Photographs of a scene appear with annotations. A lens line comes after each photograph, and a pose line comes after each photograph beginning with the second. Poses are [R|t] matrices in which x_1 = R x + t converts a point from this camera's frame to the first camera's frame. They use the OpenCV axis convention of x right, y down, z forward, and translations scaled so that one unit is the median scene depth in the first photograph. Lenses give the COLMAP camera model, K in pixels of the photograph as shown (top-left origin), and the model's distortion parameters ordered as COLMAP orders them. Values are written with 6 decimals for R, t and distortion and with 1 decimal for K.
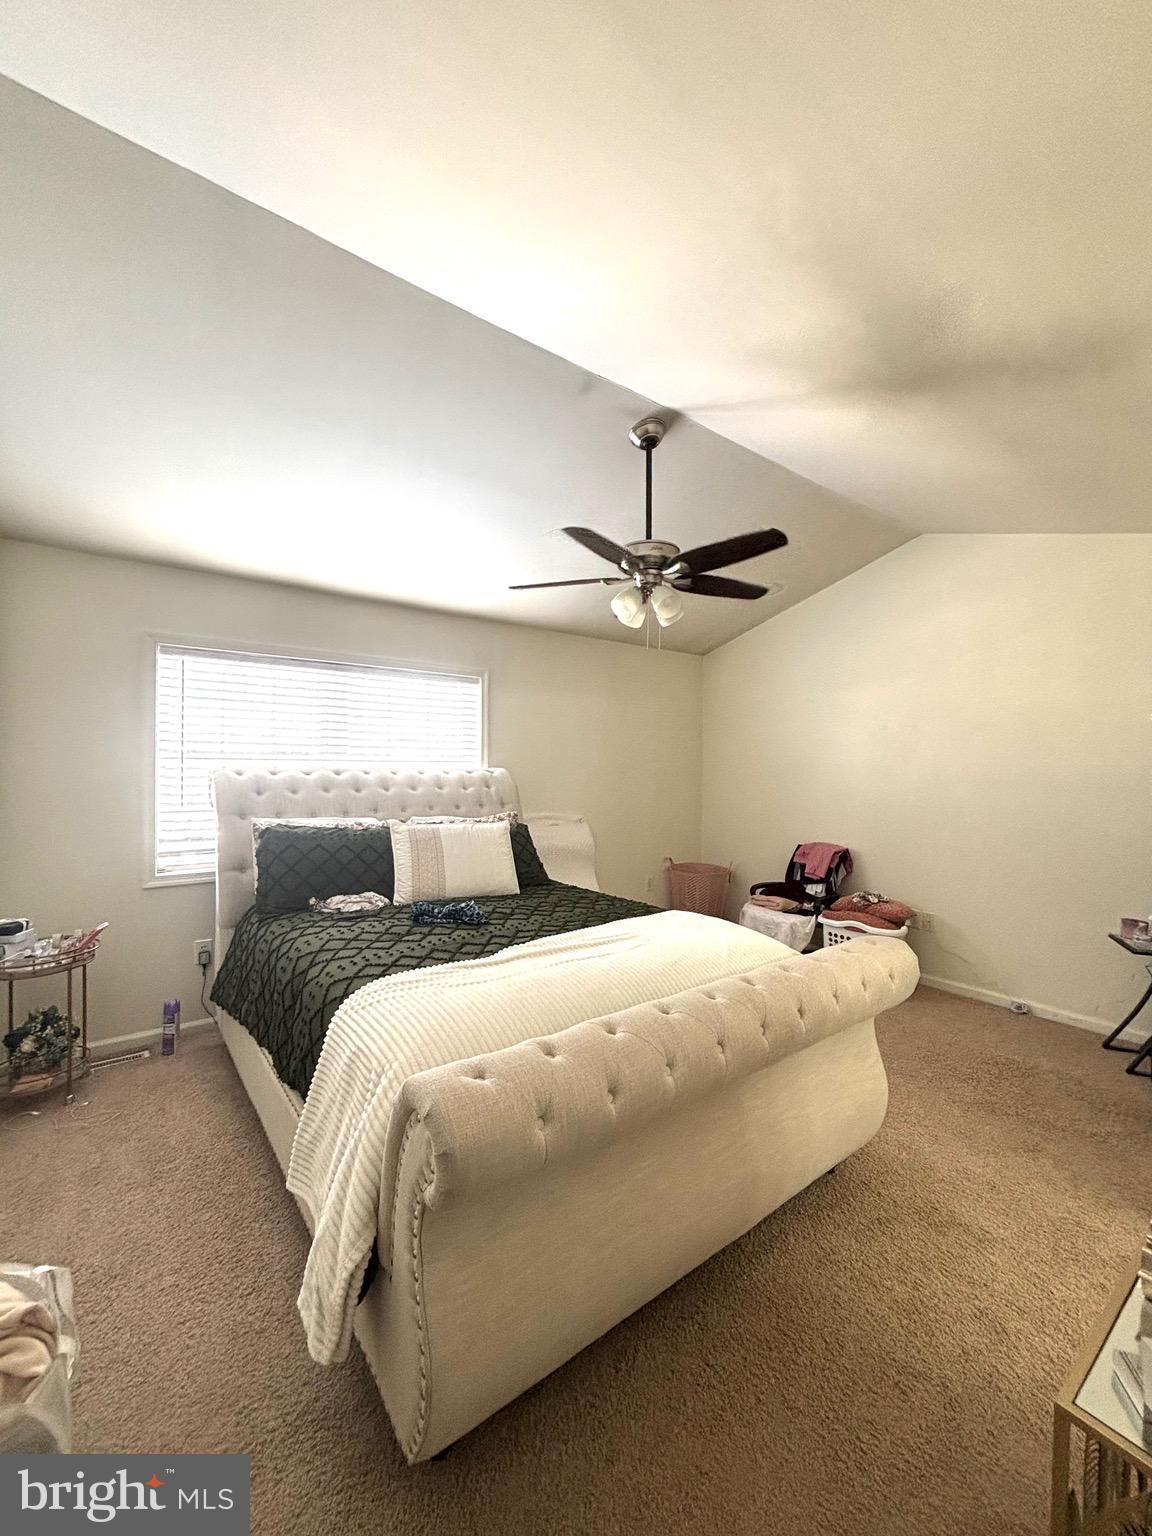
lens RADIAL K [[619.3, 0, 579.0], [0, 619.3, 768.5], [0, 0, 1]] dist [0.001921, -0.000022]
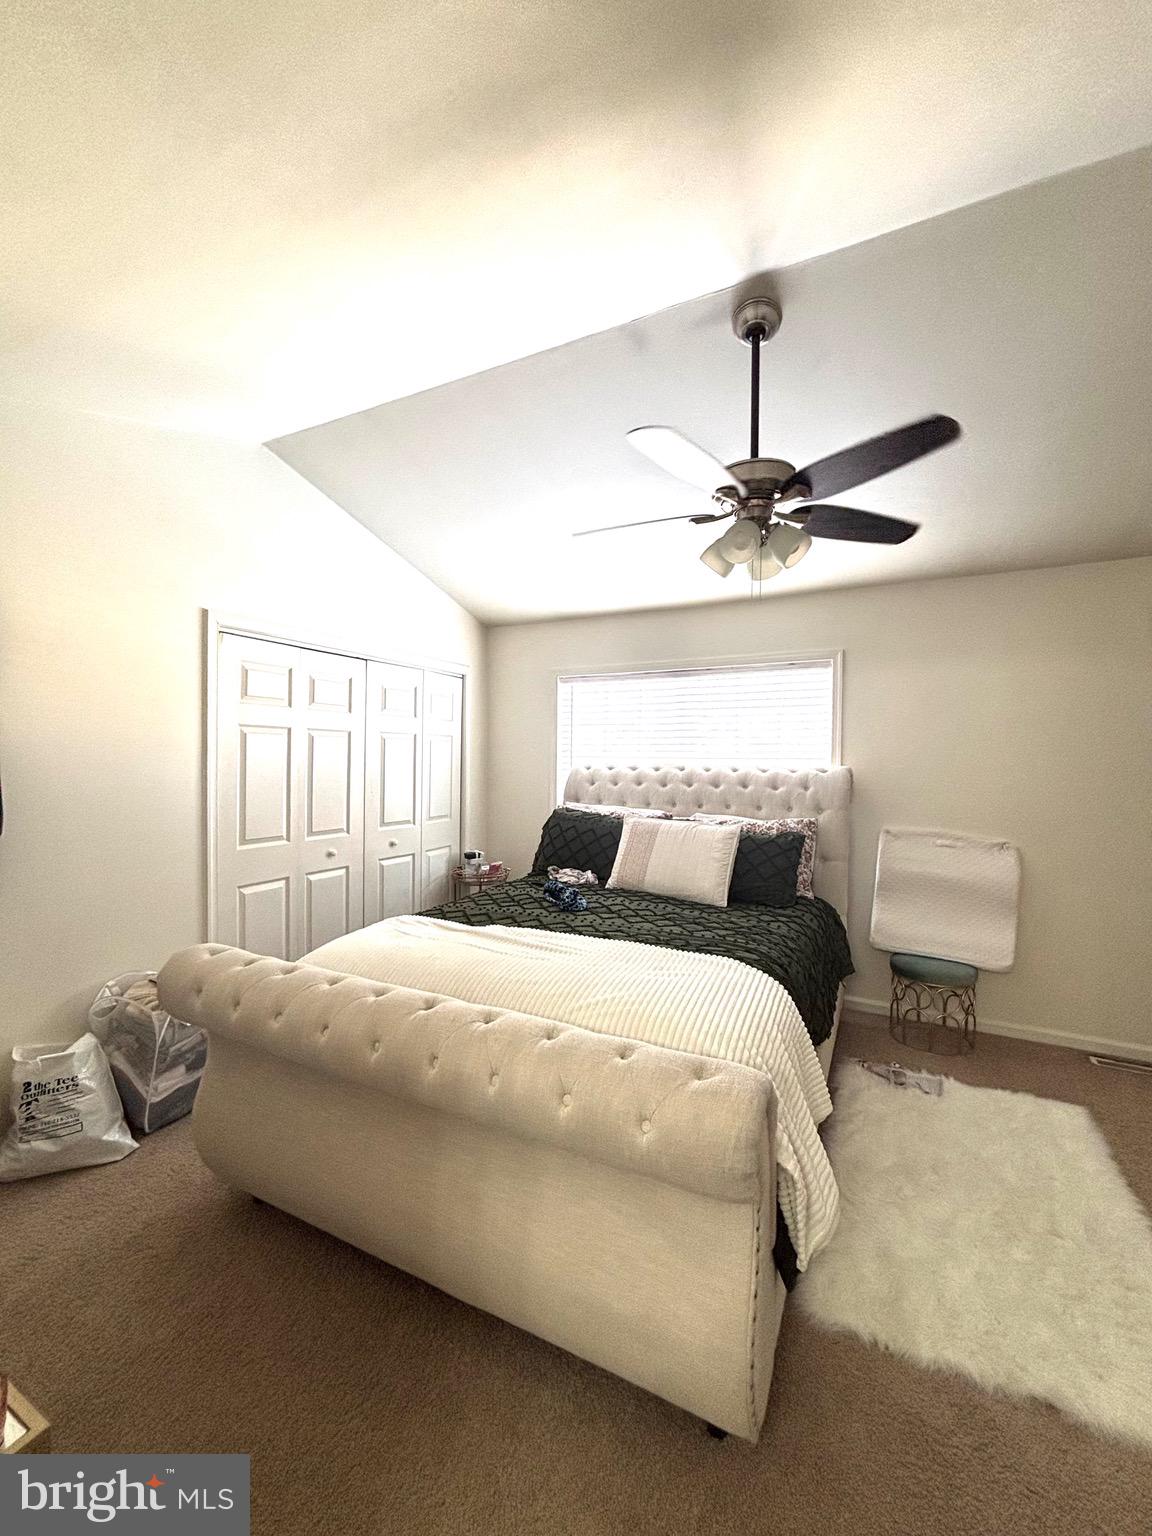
lens RADIAL K [[619.3, 0, 579.0], [0, 619.3, 766.2], [0, 0, 1]] dist [0.001921, -0.000022]
pose [[0.418388, 0.010318, -0.908210, 0.656795], [-0.008837, 0.999934, 0.007289, -0.005442], [0.908225, 0.004976, 0.418452, 0.457757]]
